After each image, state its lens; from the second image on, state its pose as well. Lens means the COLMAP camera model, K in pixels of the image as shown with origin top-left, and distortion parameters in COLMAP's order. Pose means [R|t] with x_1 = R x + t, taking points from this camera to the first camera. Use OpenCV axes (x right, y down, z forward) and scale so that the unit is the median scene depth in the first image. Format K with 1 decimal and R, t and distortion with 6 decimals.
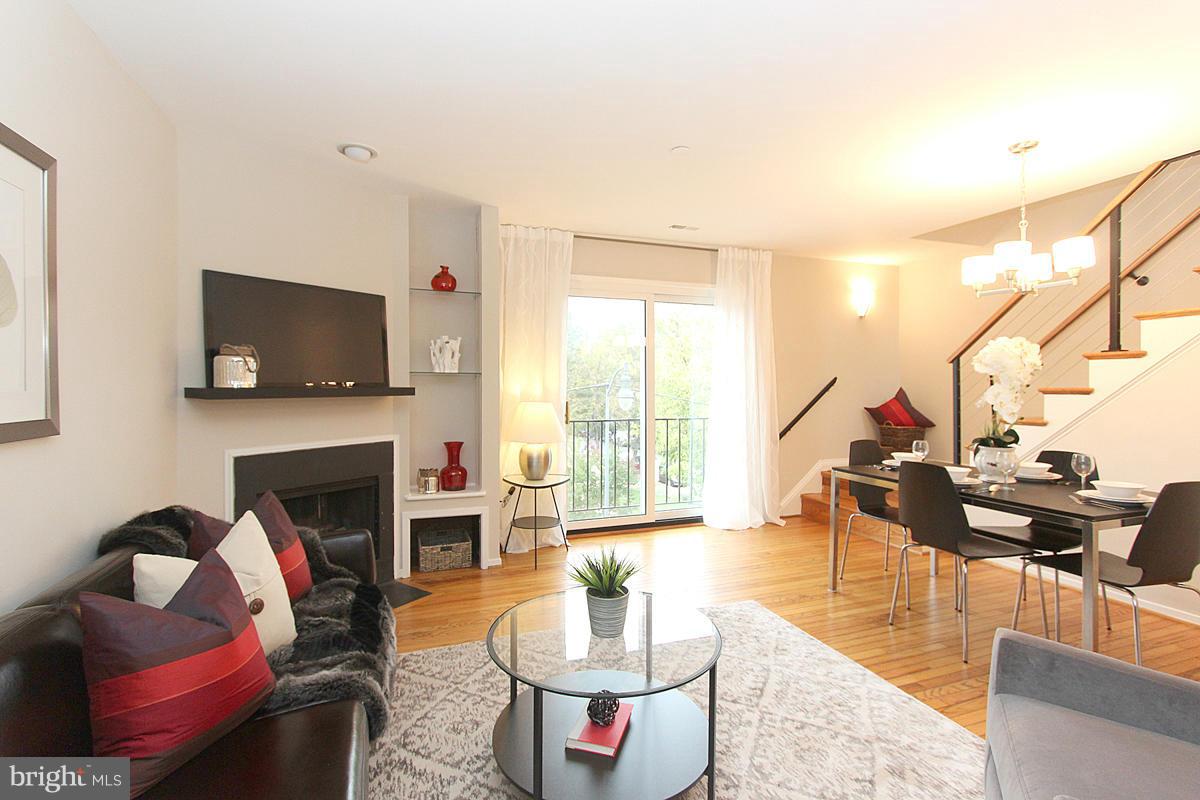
lens RADIAL K [[544.9, 0, 589.9], [0, 544.9, 389.3], [0, 0, 1]] dist [0.000371, 0.000779]
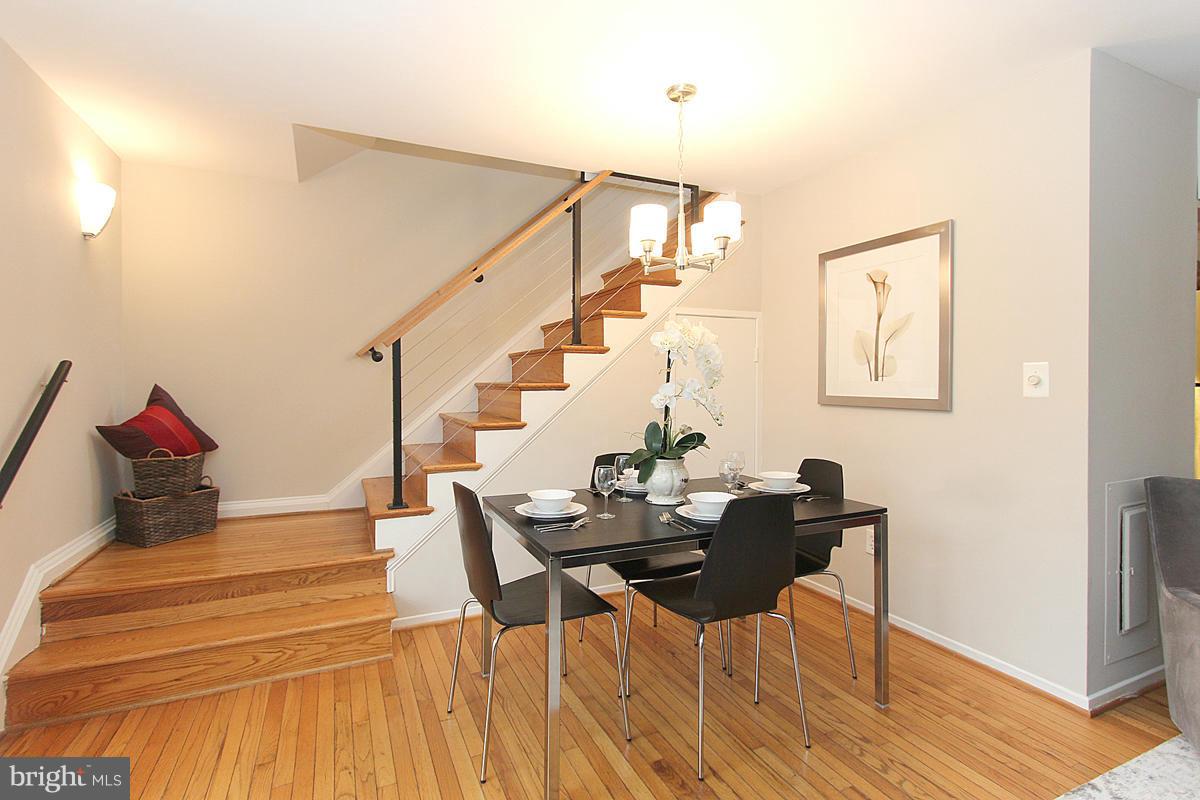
lens RADIAL K [[544.9, 0, 589.9], [0, 544.9, 389.3], [0, 0, 1]] dist [0.000371, 0.000779]
pose [[-0.092172, -0.010721, 0.995685, -0.017562], [0.008147, 0.999900, 0.011521, -0.001654], [-0.995710, 0.009174, -0.092076, 0.895041]]
